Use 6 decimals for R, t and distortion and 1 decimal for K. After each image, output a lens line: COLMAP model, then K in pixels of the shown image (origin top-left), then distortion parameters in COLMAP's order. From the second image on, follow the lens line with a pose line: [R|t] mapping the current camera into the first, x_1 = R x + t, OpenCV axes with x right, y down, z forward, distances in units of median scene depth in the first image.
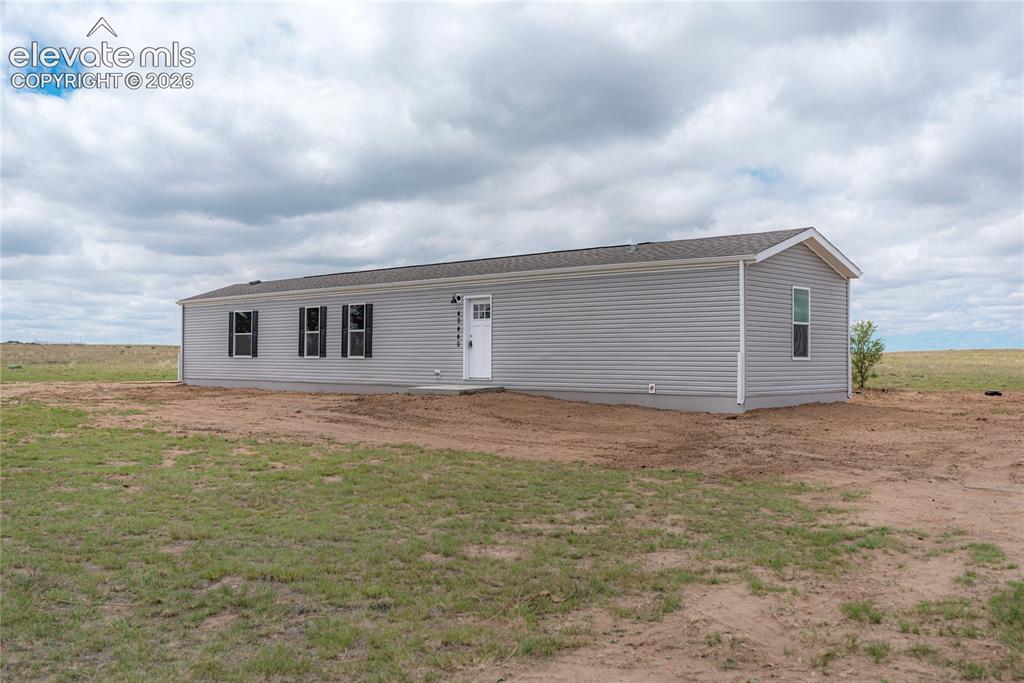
lens RADIAL K [[1023.0, 0, 511.7], [0, 1023.0, 342.3], [0, 0, 1]] dist [-0.007882, 0.000000]
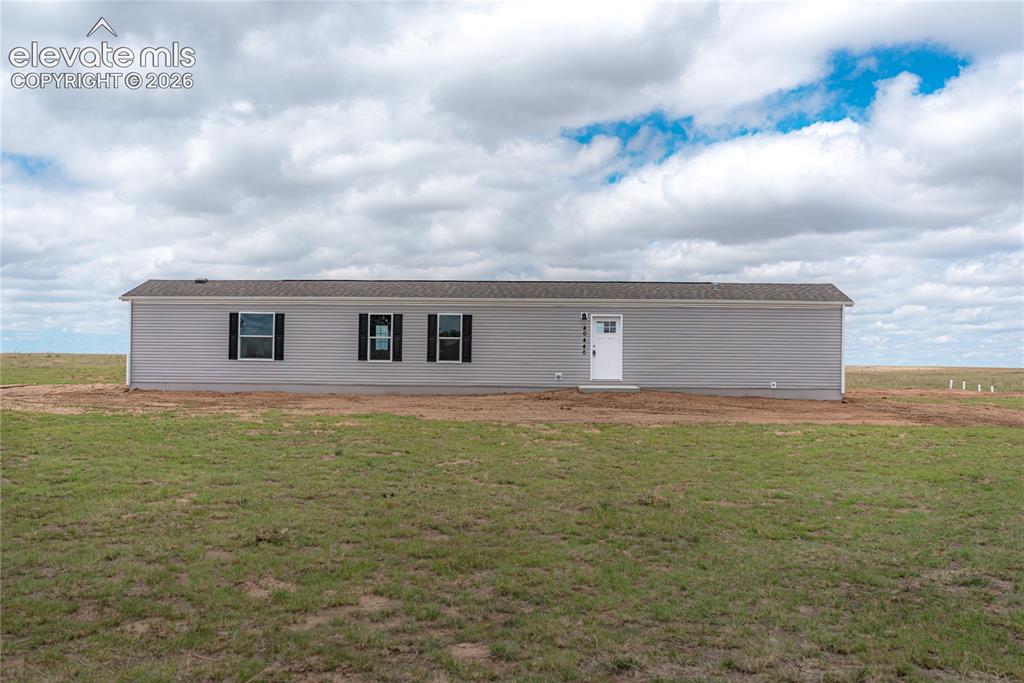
lens RADIAL K [[1023.0, 0, 511.2], [0, 1023.0, 343.6], [0, 0, 1]] dist [-0.007882, 0.000000]
pose [[0.710518, 0.015275, 0.703513, -0.868766], [-0.017984, 0.999832, -0.003546, -0.002511], [-0.703449, -0.010132, 0.710673, 0.152420]]
